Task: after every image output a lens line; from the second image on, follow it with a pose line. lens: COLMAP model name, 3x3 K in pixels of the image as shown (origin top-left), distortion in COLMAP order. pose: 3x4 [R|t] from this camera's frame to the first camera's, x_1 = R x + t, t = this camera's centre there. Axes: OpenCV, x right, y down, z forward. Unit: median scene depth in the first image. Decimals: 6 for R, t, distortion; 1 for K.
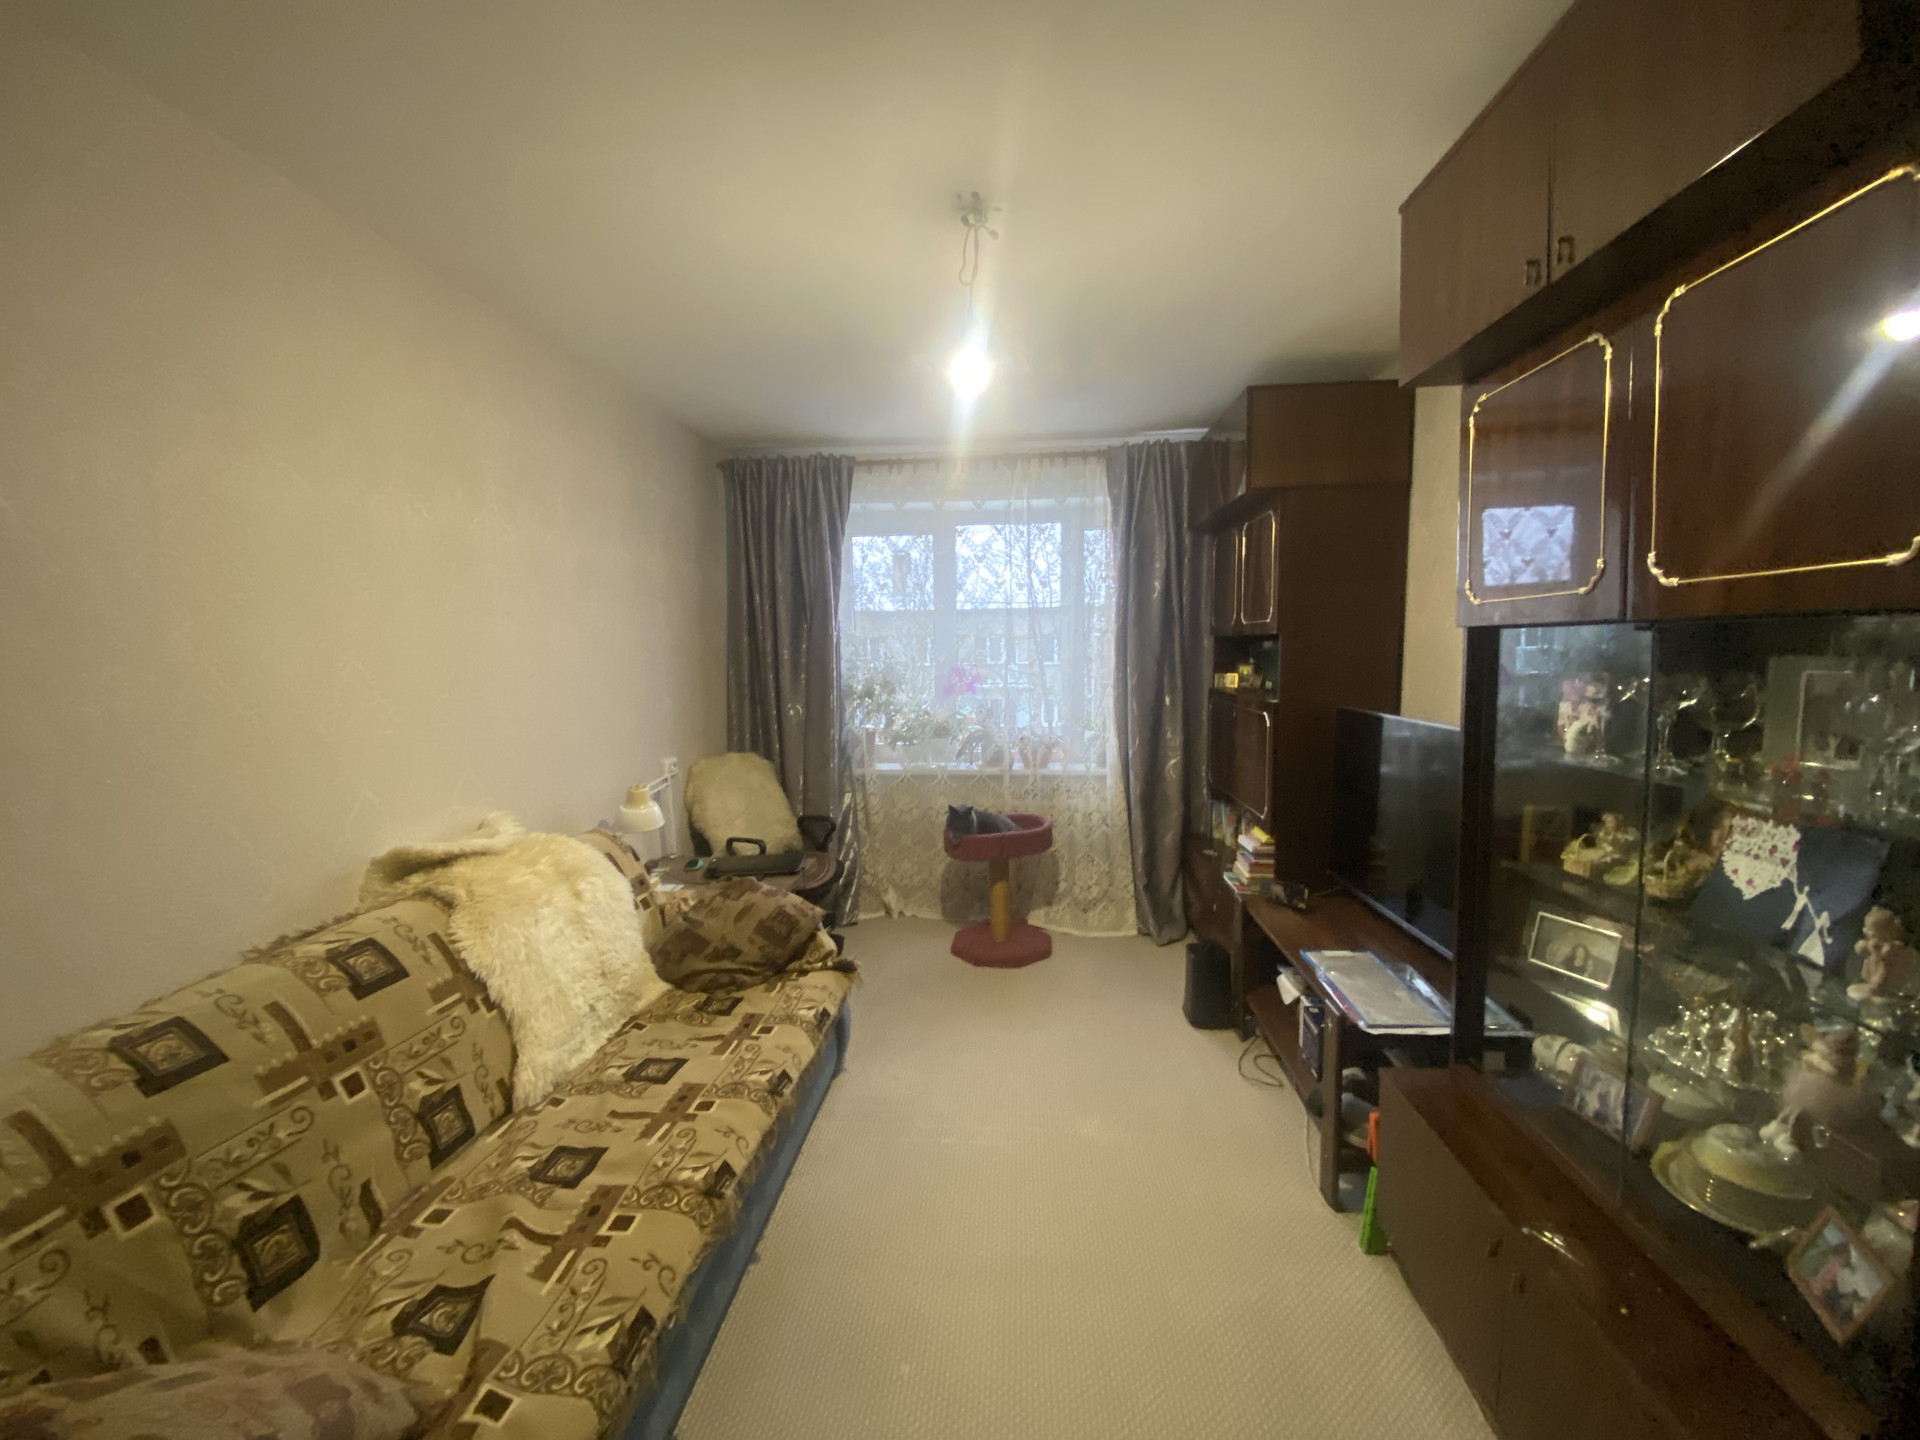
lens RADIAL K [[772.1, 0, 961.2], [0, 772.1, 716.9], [0, 0, 1]] dist [0.002255, -0.000156]
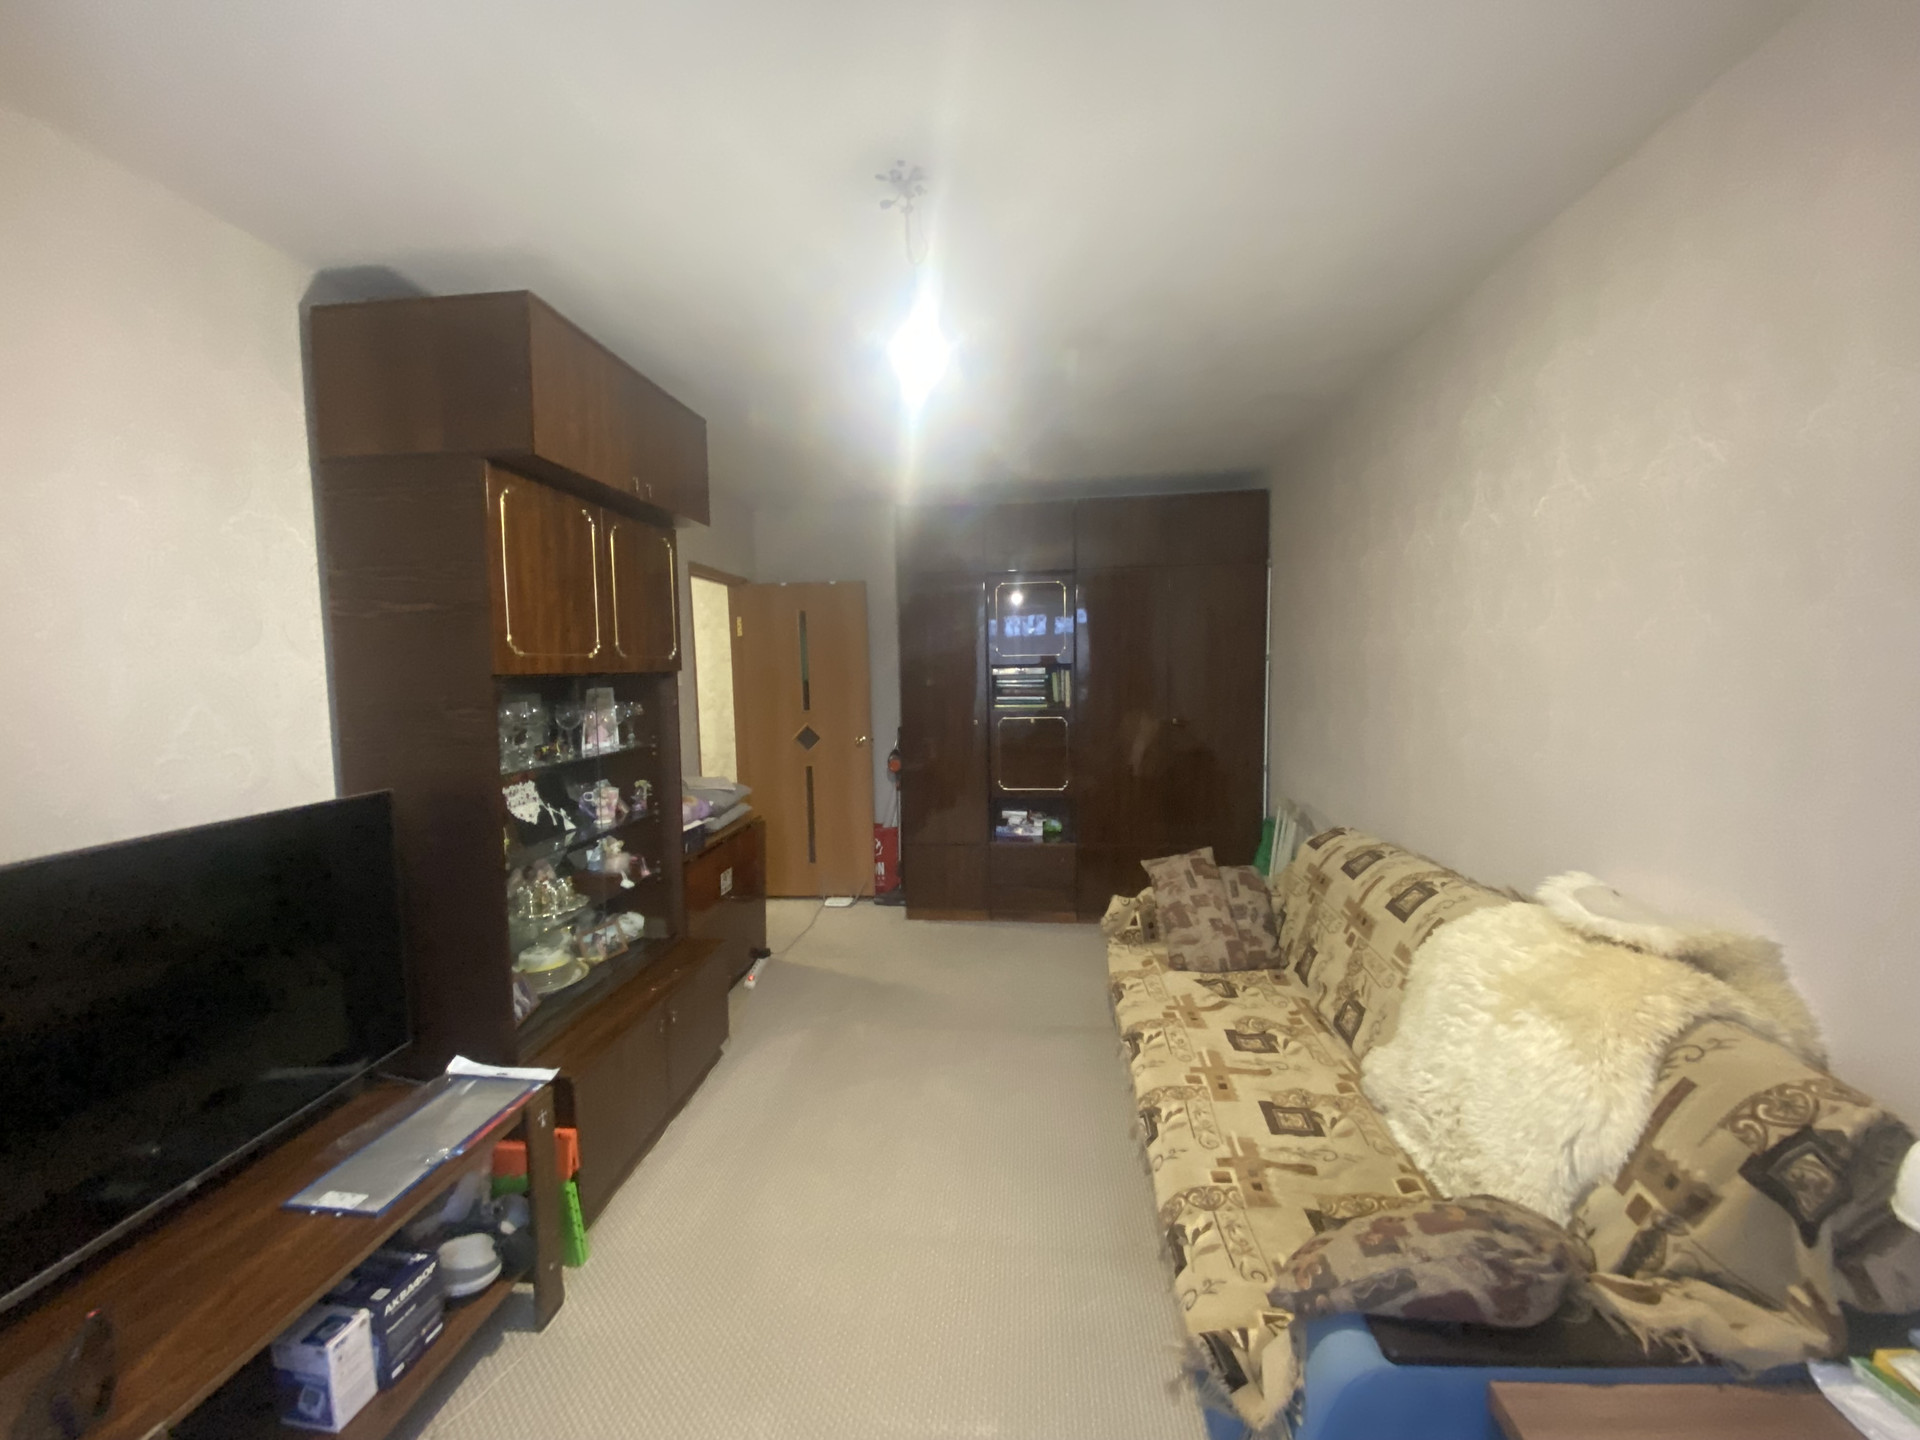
lens RADIAL K [[772.1, 0, 958.8], [0, 772.1, 720.2], [0, 0, 1]] dist [0.002255, -0.000156]
pose [[-0.999039, 0.036892, 0.023649, -0.056287], [0.040119, 0.987103, 0.154978, -0.252036], [-0.017627, 0.155778, -0.987635, 2.706733]]
